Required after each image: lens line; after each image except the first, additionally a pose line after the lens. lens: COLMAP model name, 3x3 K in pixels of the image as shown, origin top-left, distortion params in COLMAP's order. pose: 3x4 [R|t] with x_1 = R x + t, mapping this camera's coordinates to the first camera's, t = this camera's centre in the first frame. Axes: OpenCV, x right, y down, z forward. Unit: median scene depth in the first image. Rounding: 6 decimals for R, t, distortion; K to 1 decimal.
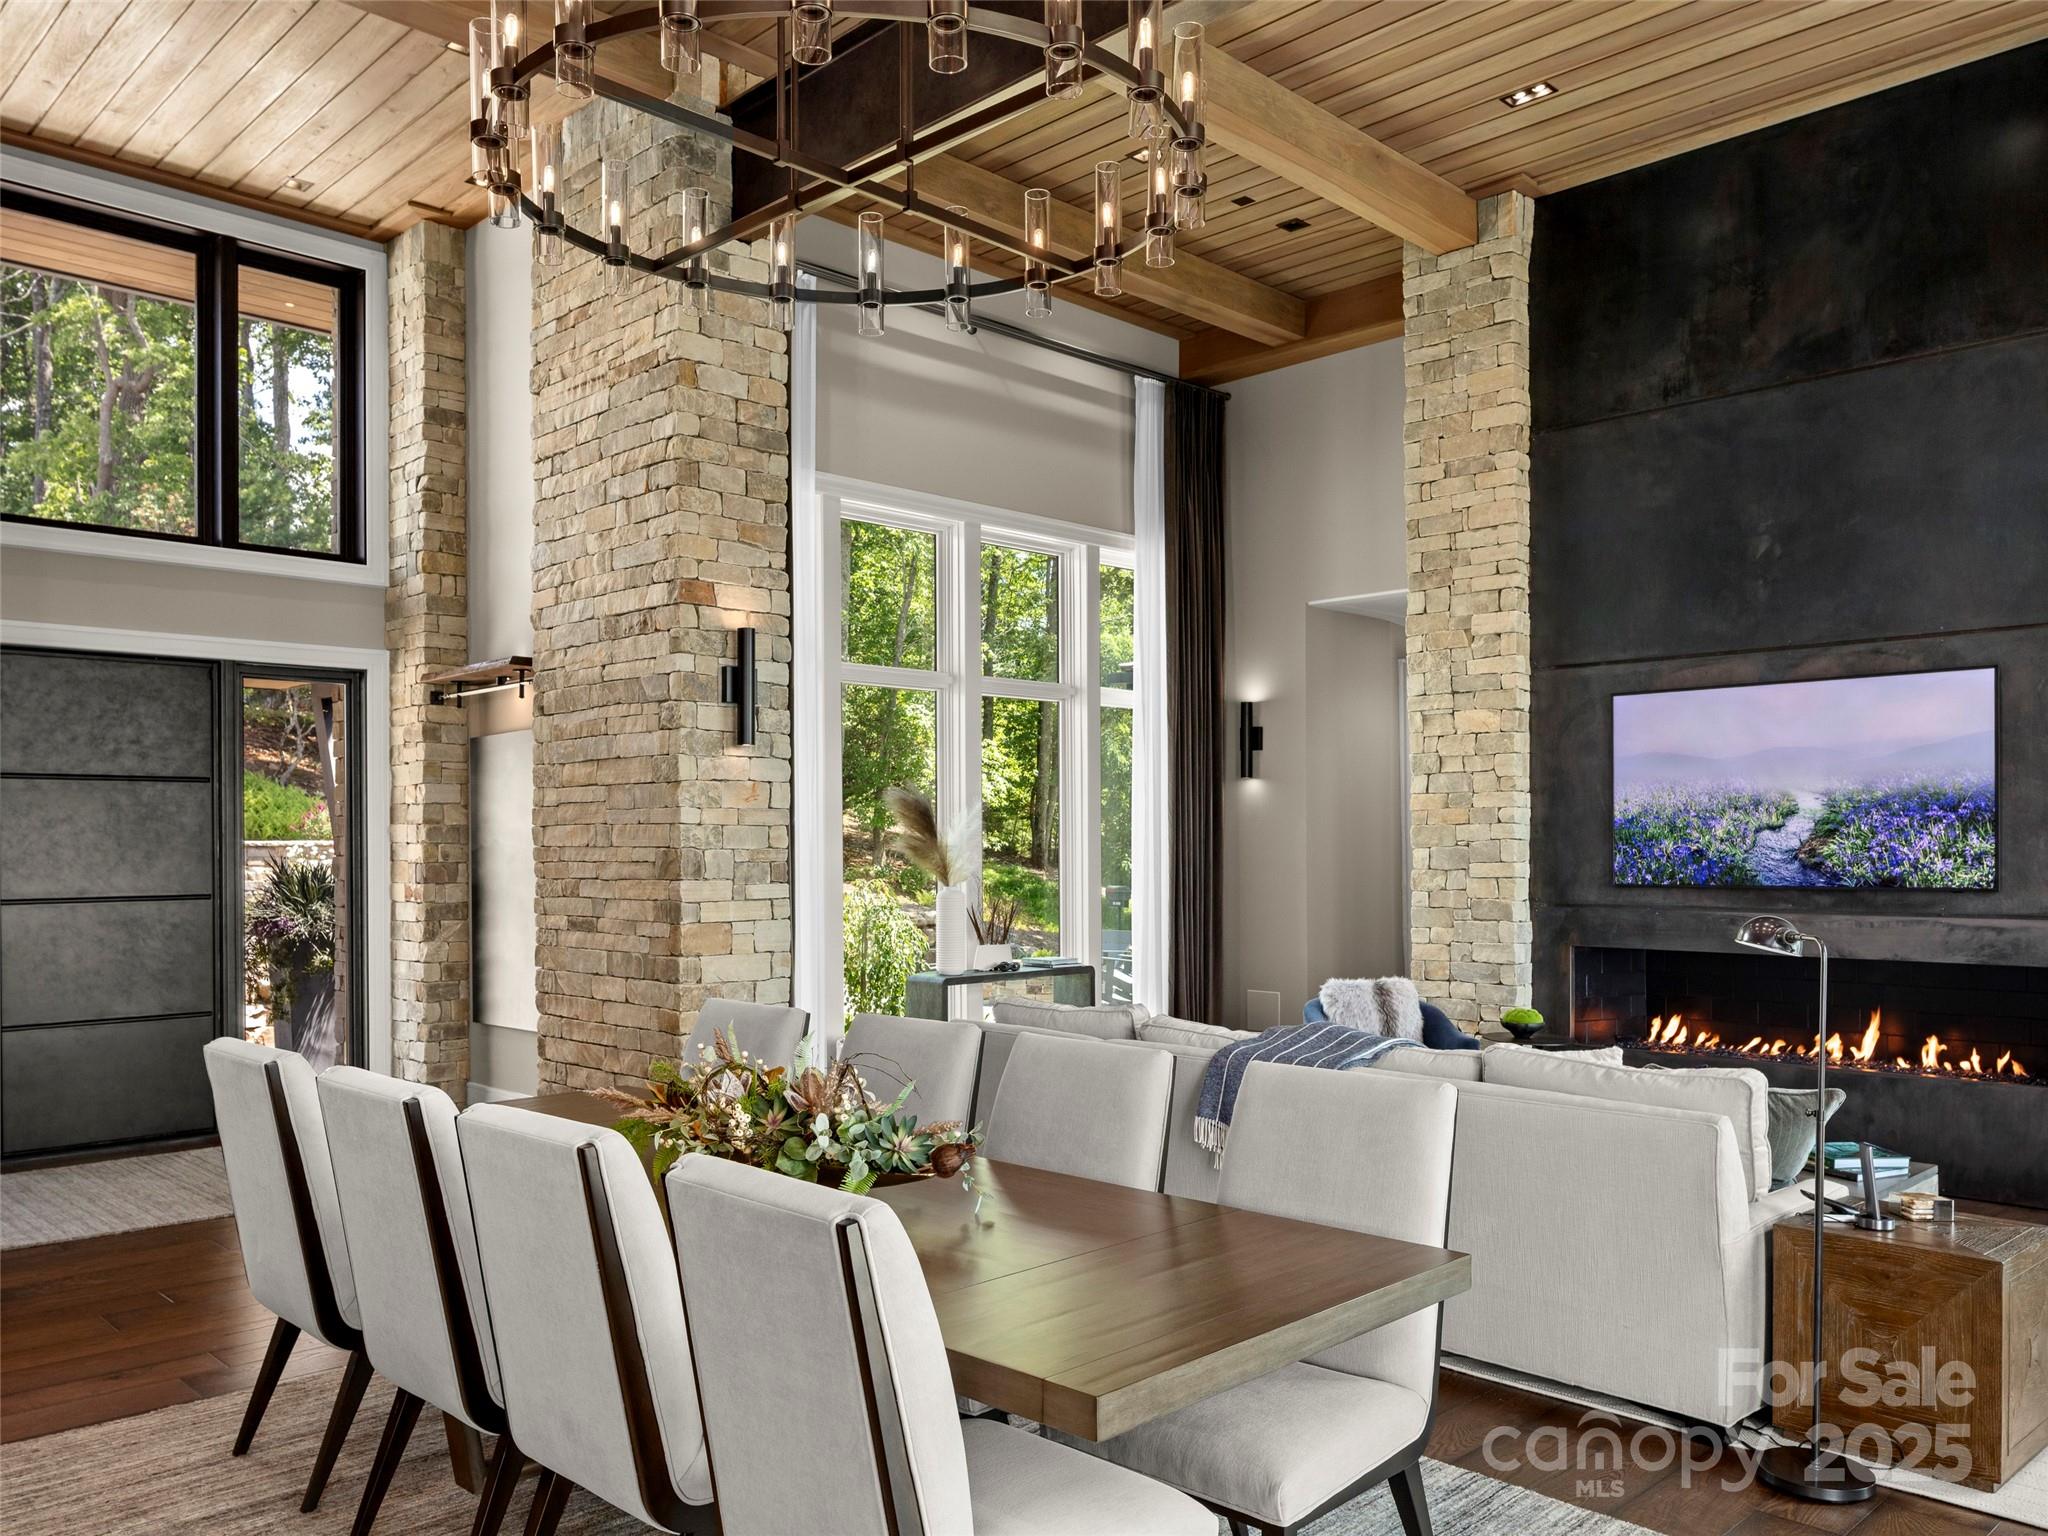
lens RADIAL K [[1565.4, 0, 1006.5], [0, 1565.4, 829.0], [0, 0, 1]] dist [-0.008896, 0.000530]
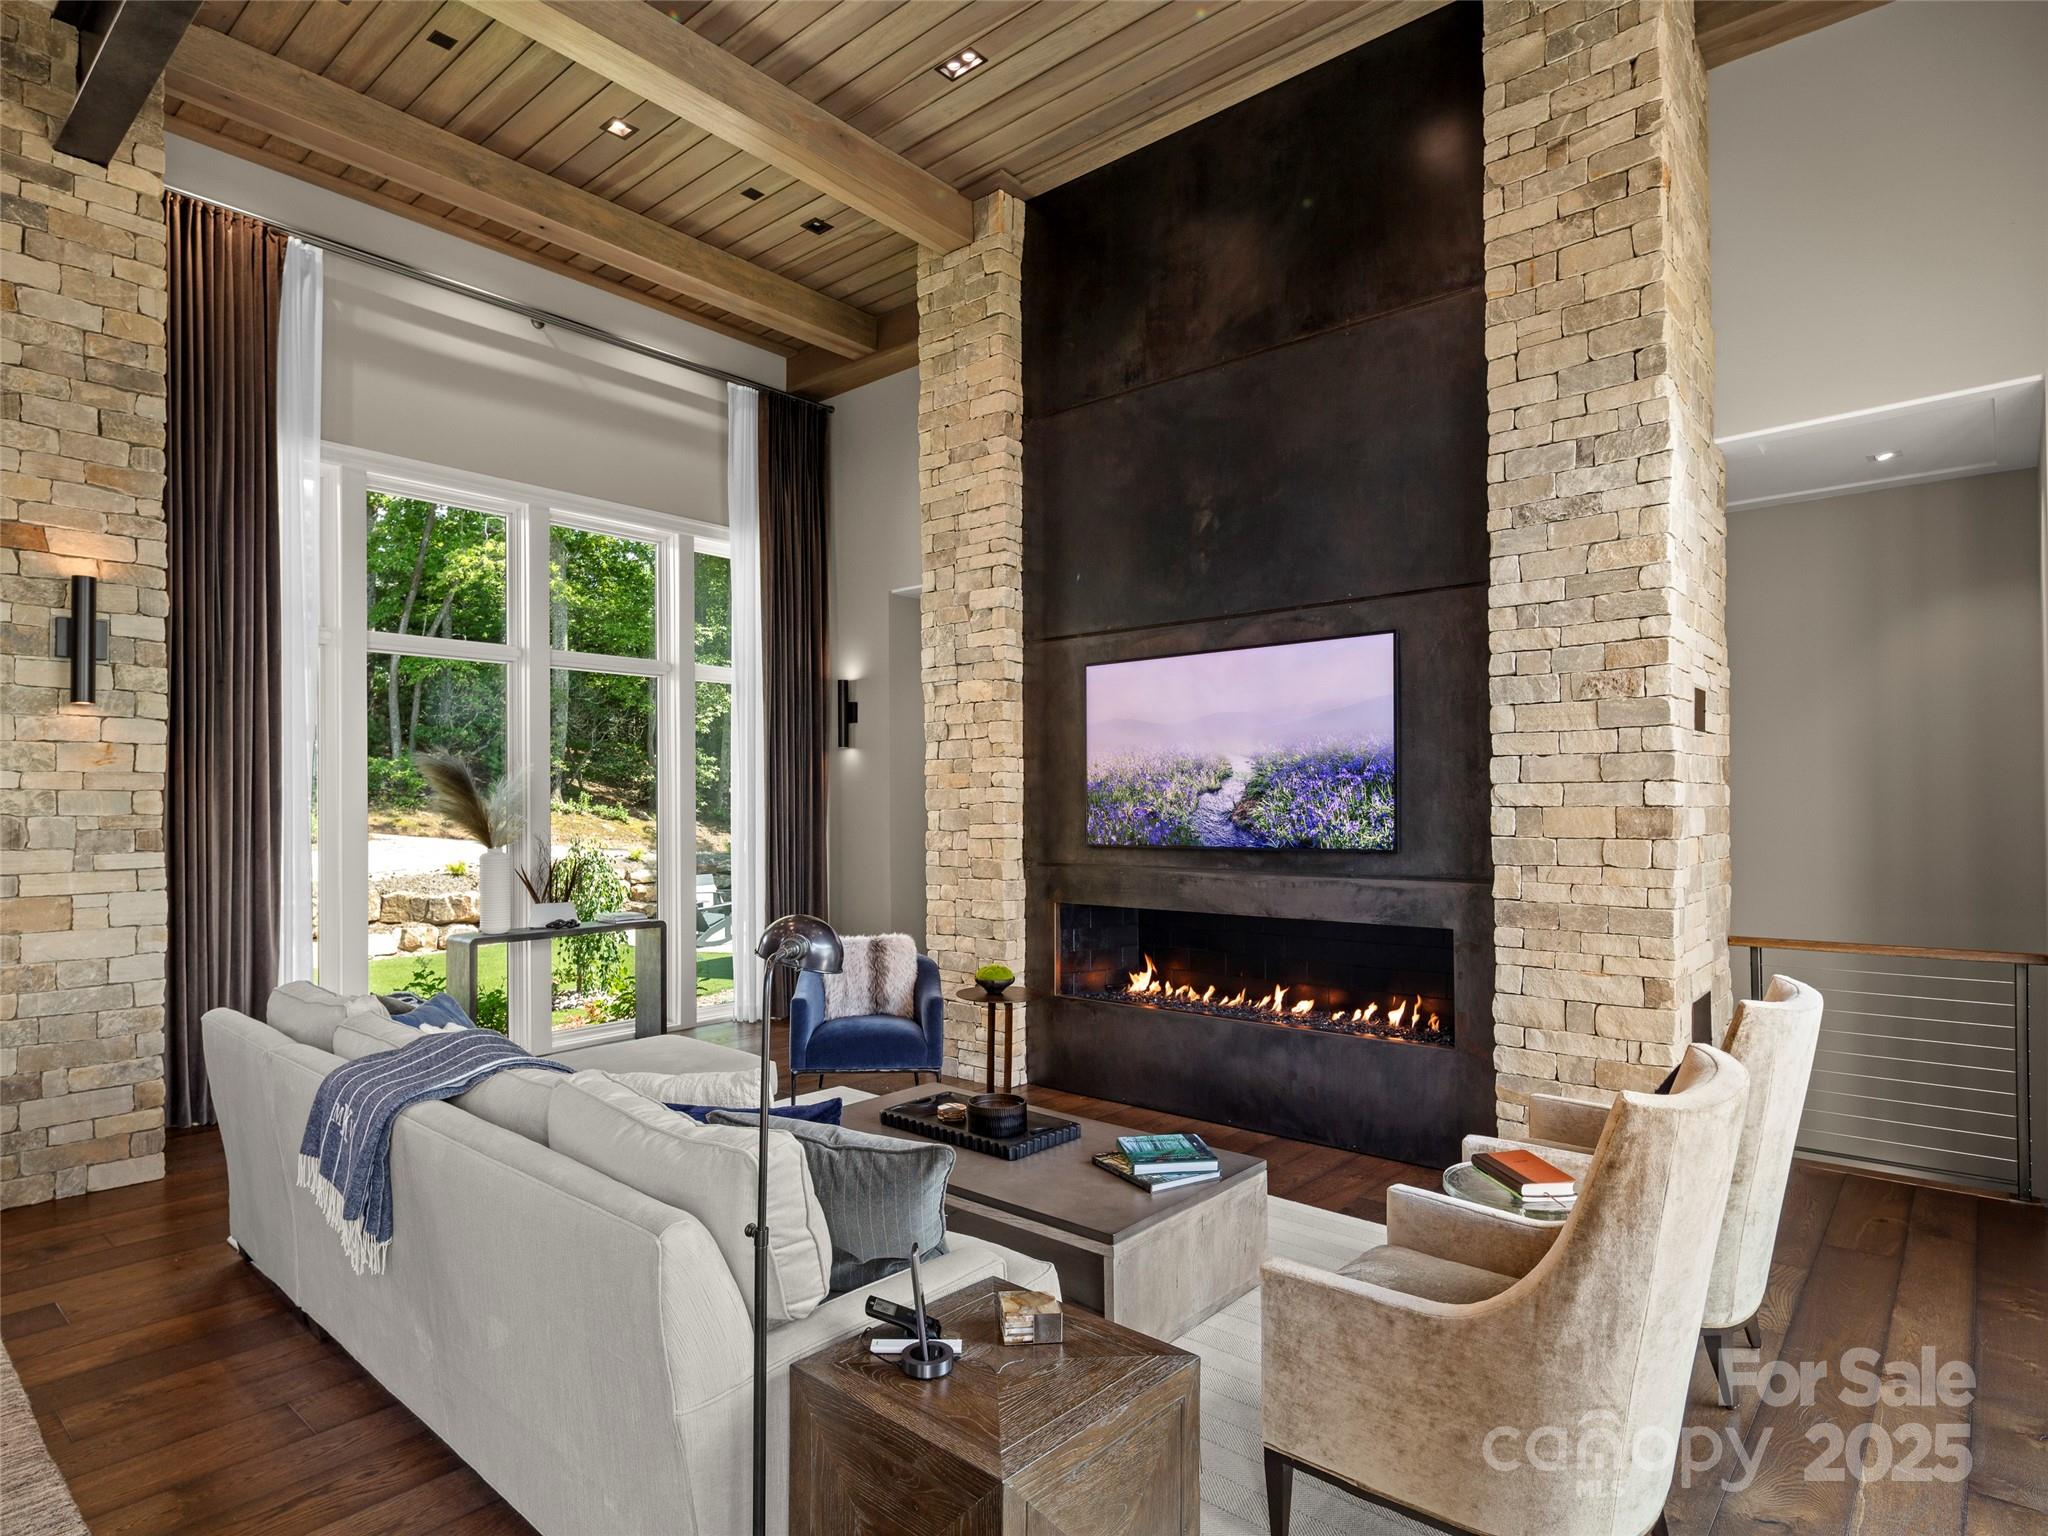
lens RADIAL K [[1127.1, 0, 1014.2], [0, 1127.1, 784.1], [0, 0, 1]] dist [0.001599, -0.001975]
pose [[0.996046, -0.001495, 0.088829, 0.281020], [0.002222, 0.999965, -0.008081, 0.000514], [-0.088814, 0.008246, 0.996014, 0.254761]]
